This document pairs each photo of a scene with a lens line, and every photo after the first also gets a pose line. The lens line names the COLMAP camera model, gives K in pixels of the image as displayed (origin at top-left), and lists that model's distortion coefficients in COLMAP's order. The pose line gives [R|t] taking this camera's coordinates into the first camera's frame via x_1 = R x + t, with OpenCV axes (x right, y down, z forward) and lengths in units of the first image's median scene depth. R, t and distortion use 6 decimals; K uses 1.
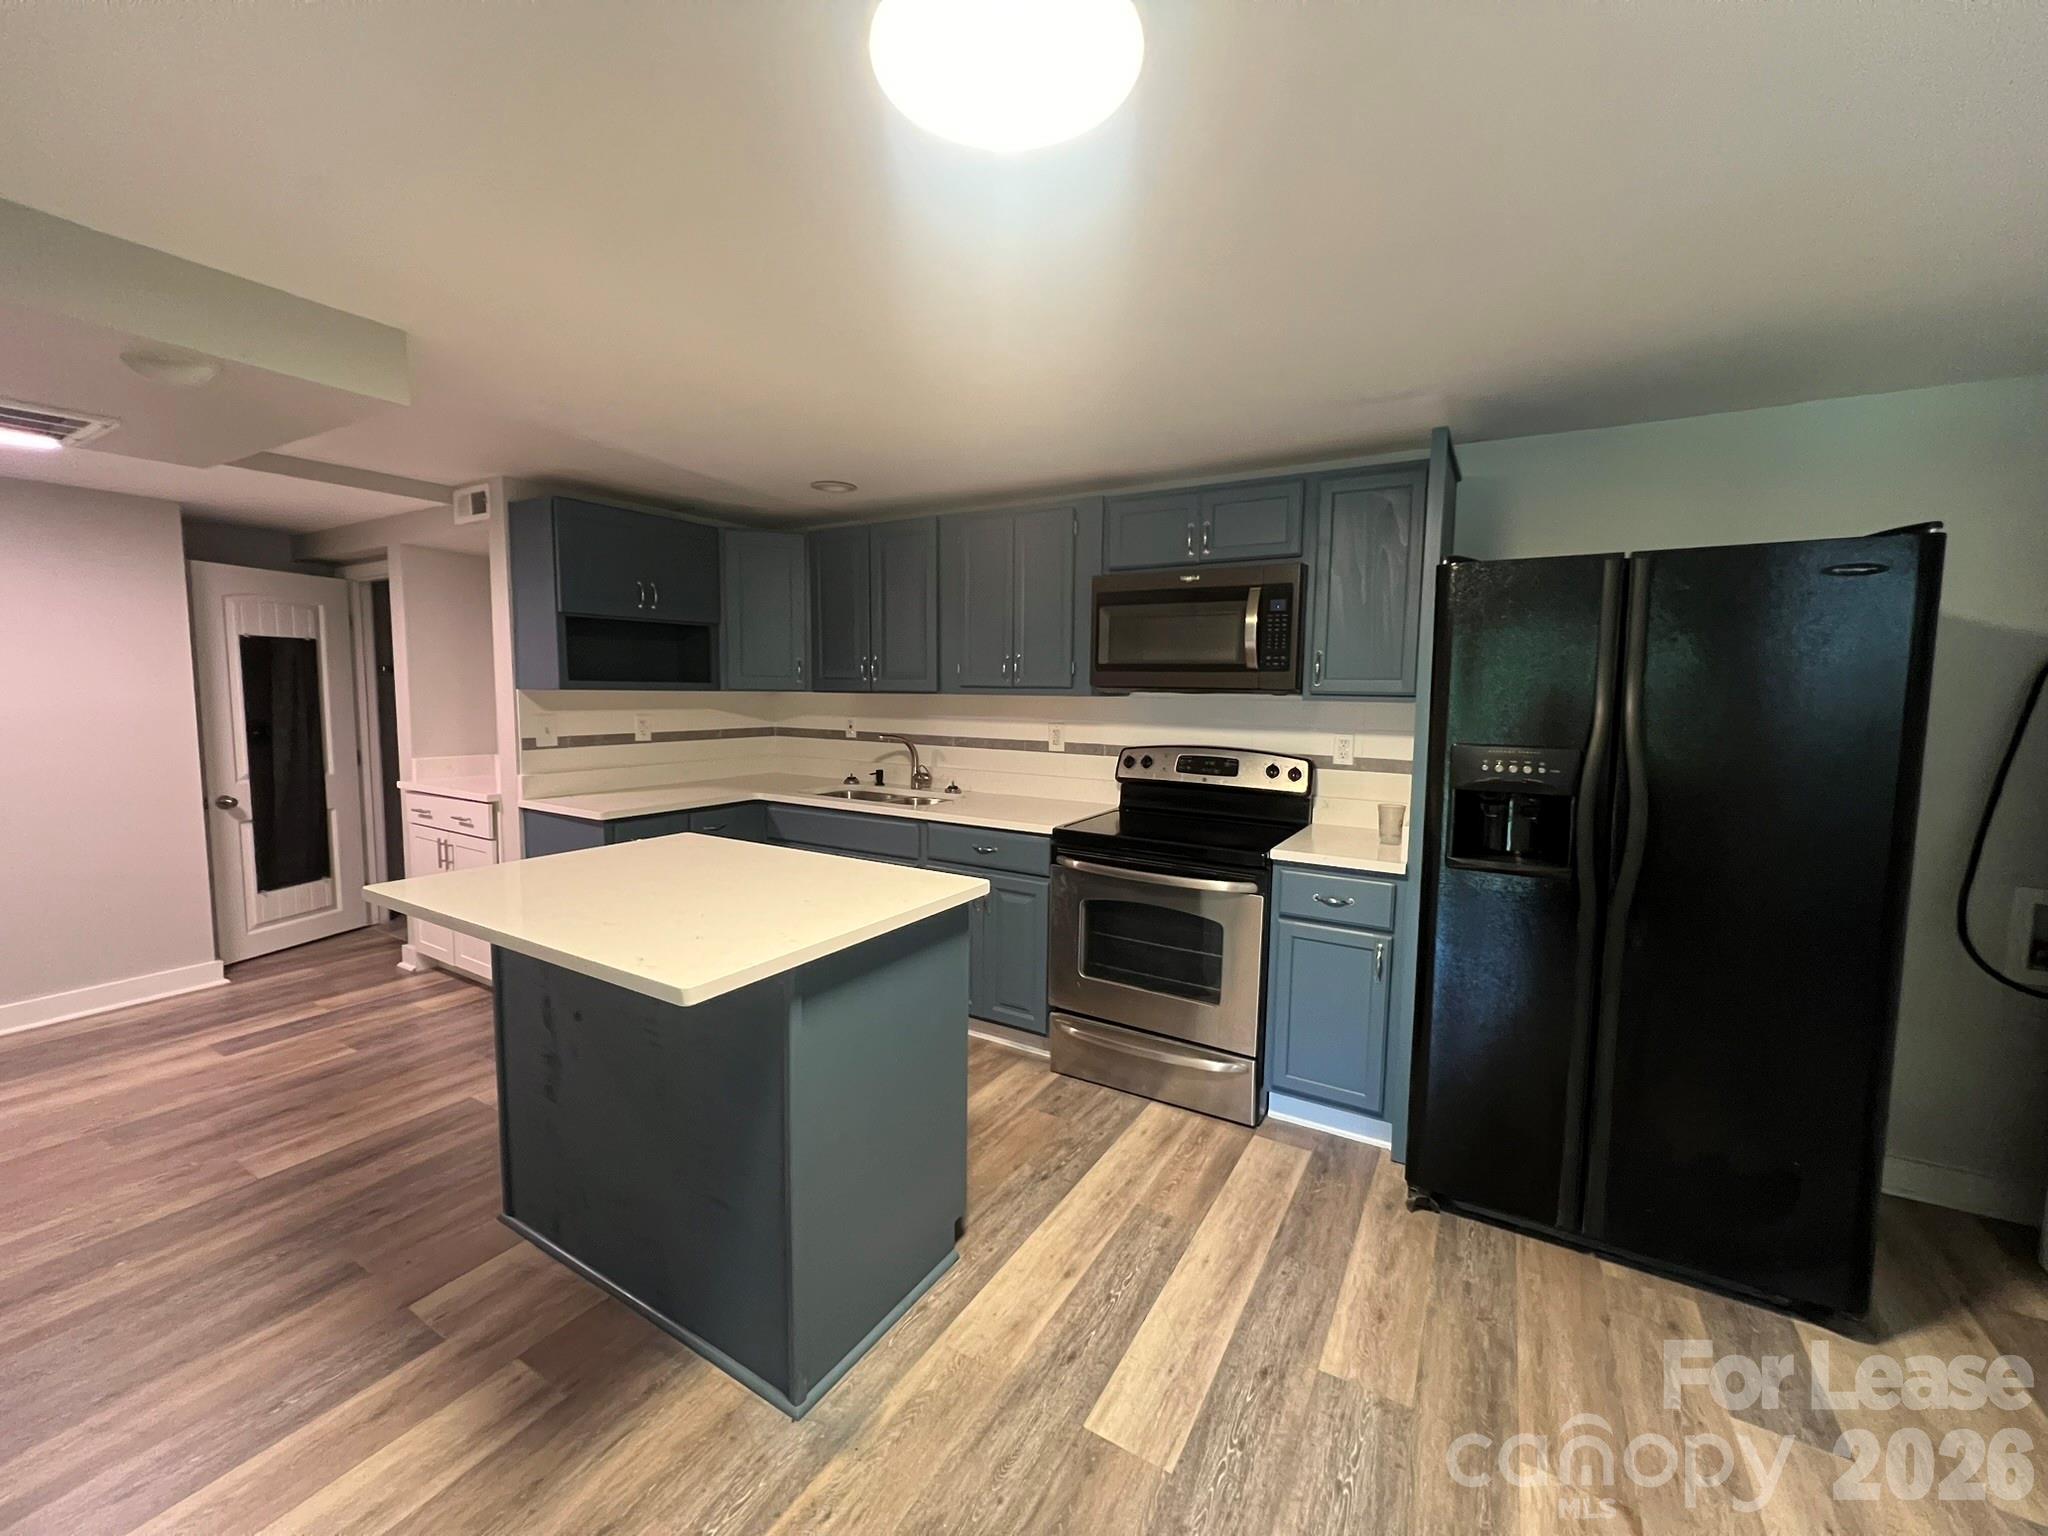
lens RADIAL K [[820.6, 0, 1025.8], [0, 820.6, 760.9], [0, 0, 1]] dist [-0.000457, 0.000556]
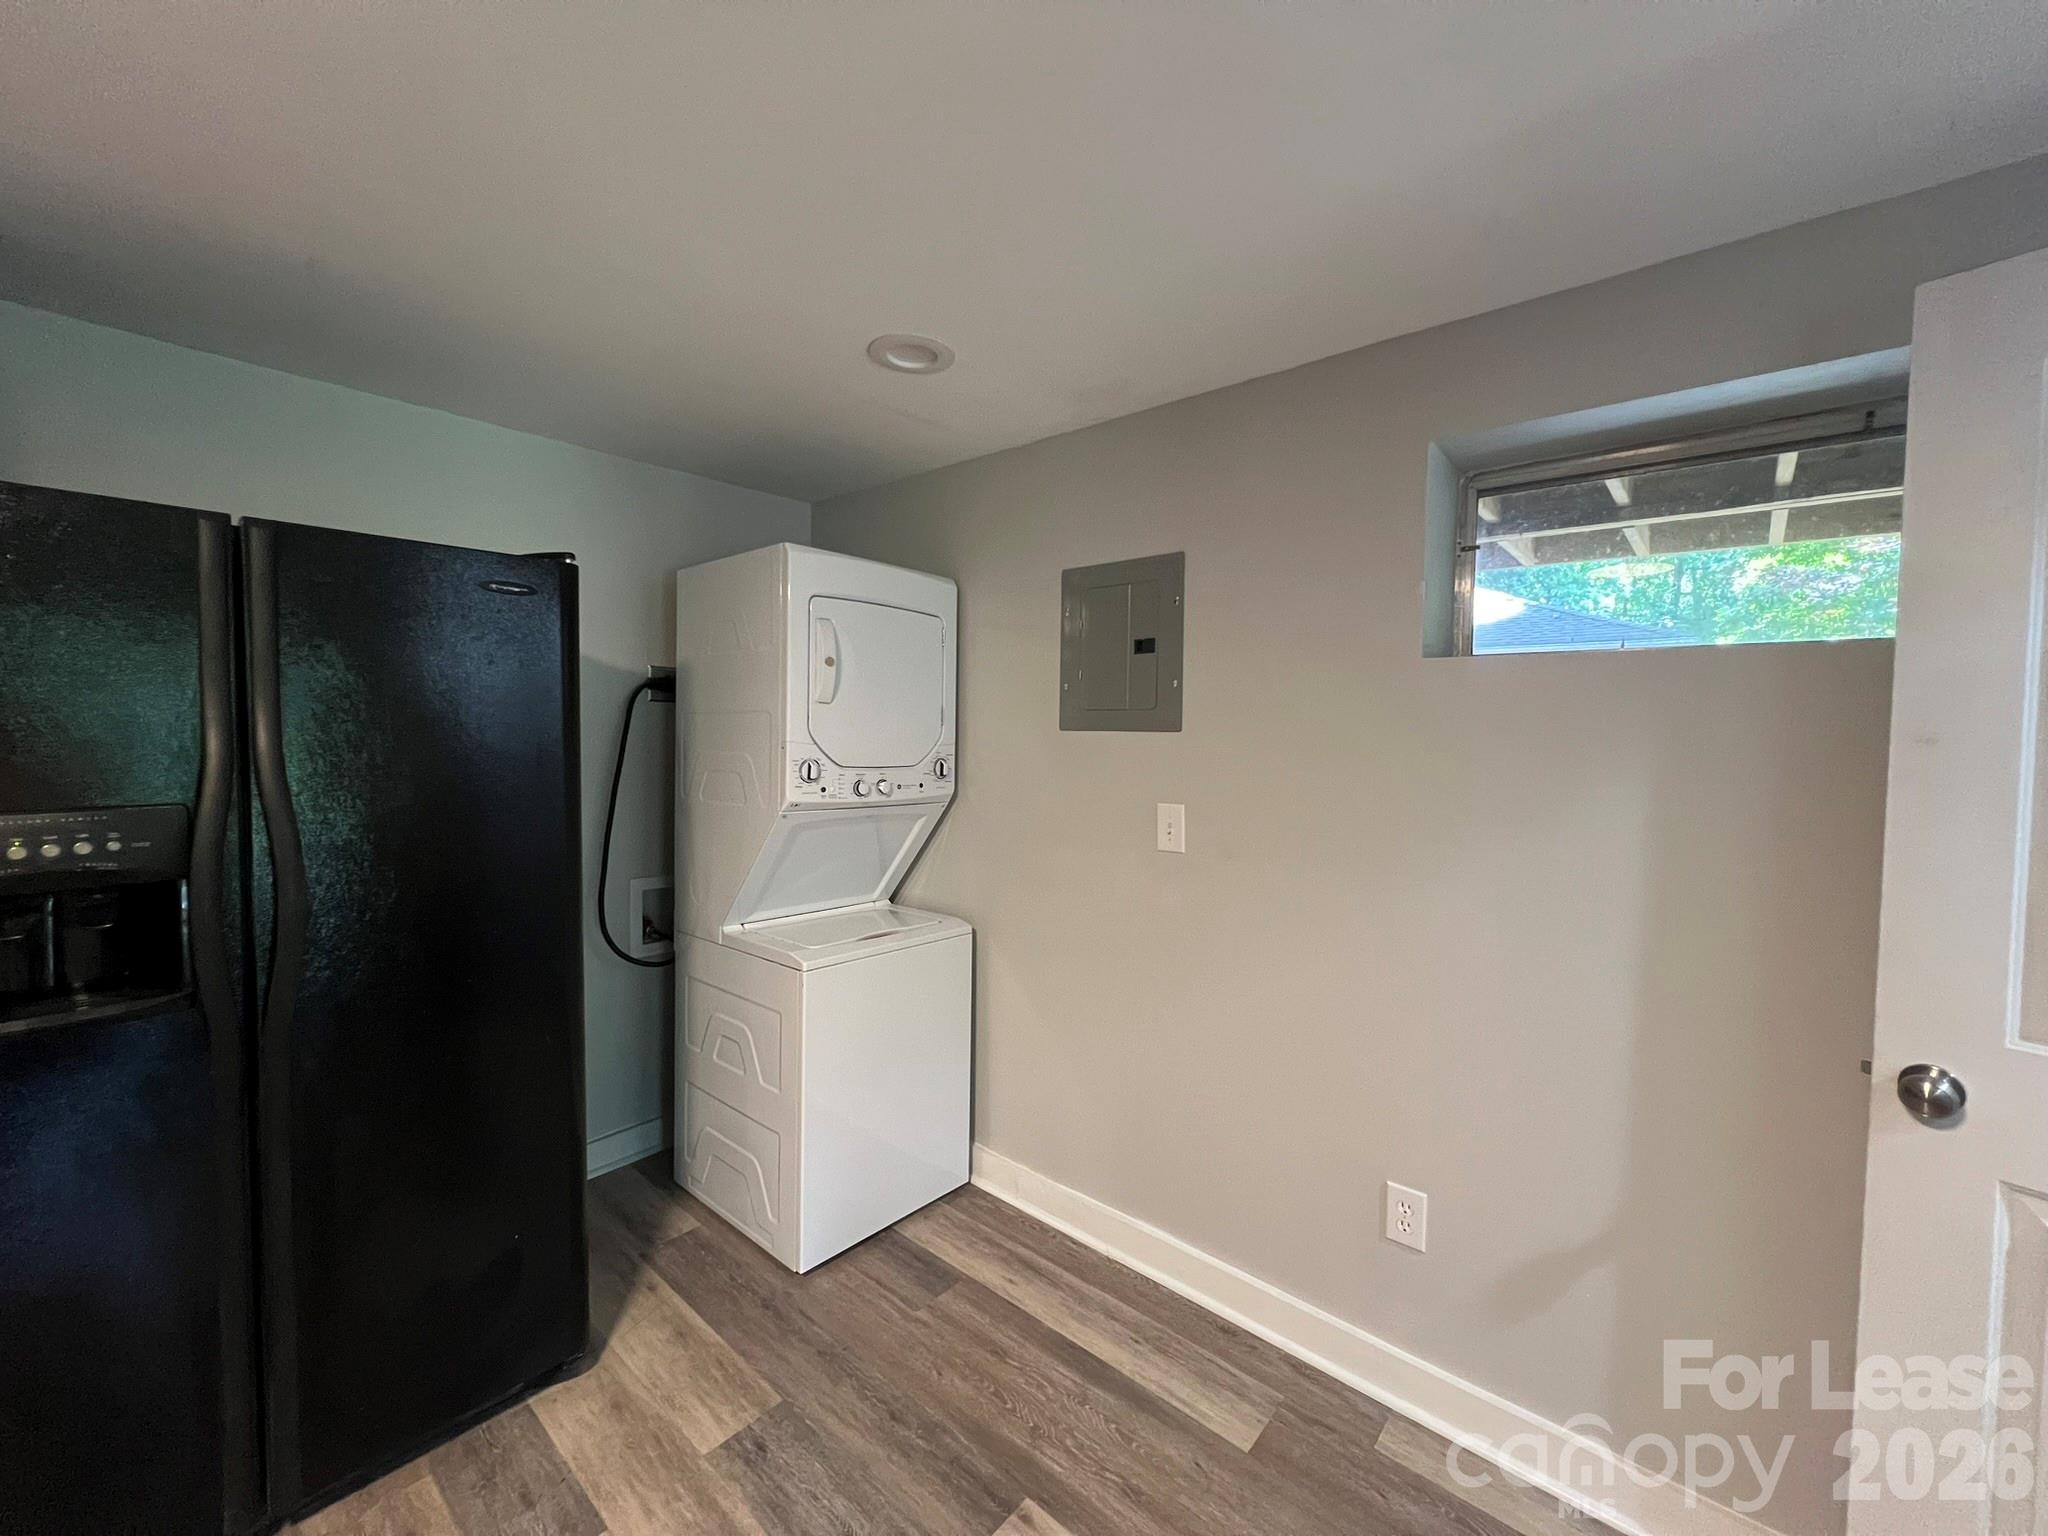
lens RADIAL K [[820.6, 0, 1027.9], [0, 820.6, 757.3], [0, 0, 1]] dist [-0.000457, 0.000556]
pose [[0.177750, -0.049345, 0.982838, 0.160210], [0.071418, 0.996755, 0.037127, -0.028130], [-0.981481, 0.063593, 0.180697, 0.229359]]
